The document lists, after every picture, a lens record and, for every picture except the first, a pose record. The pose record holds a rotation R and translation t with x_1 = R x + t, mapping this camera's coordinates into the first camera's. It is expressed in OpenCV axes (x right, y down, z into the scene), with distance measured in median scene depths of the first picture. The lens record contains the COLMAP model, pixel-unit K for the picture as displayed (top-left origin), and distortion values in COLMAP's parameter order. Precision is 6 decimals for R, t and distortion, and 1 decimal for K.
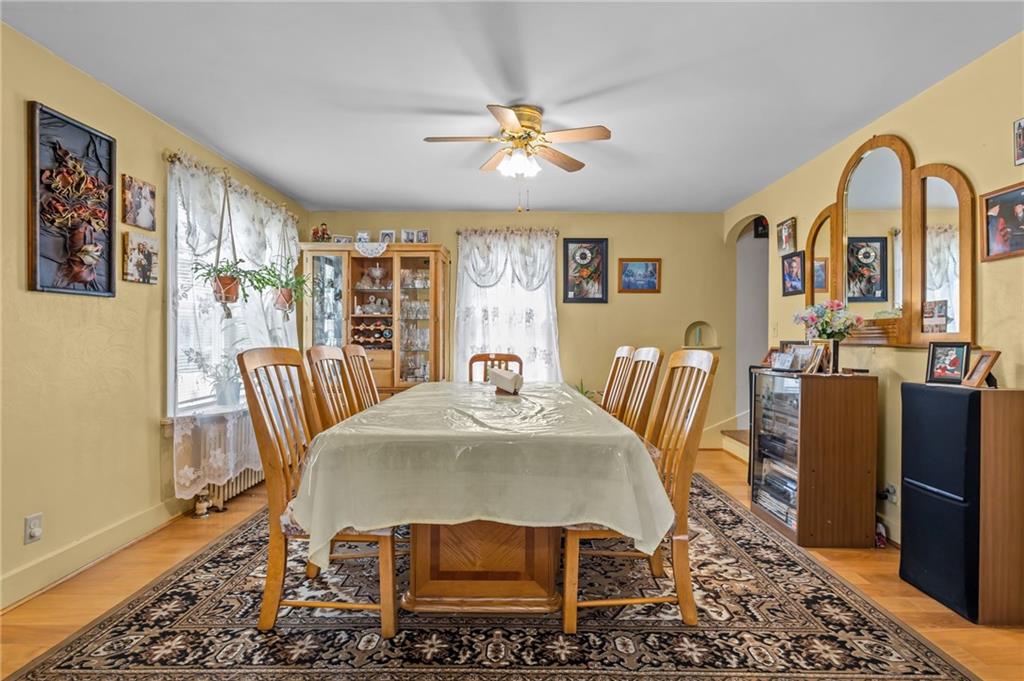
lens RADIAL K [[469.8, 0, 512.5], [0, 469.8, 336.7], [0, 0, 1]] dist [0.002706, -0.001352]
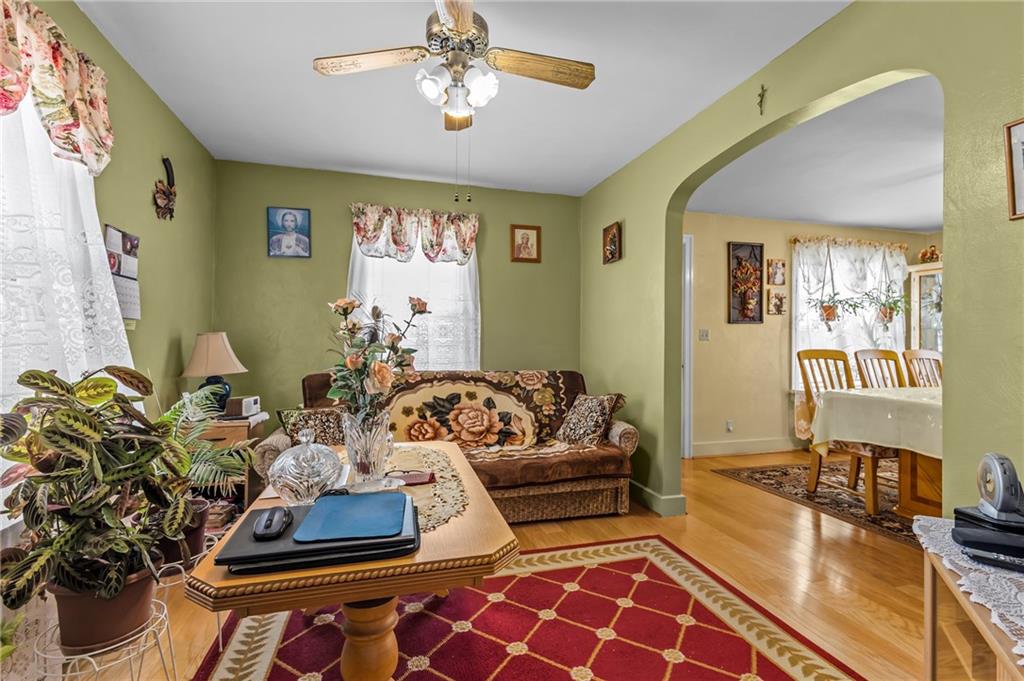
lens RADIAL K [[469.8, 0, 515.0], [0, 469.8, 342.0], [0, 0, 1]] dist [0.002706, -0.001352]
pose [[0.281525, -0.000595, -0.959554, 0.727787], [-0.003504, 0.999993, -0.001649, 0.001548], [0.959548, 0.003827, 0.281521, -0.535158]]
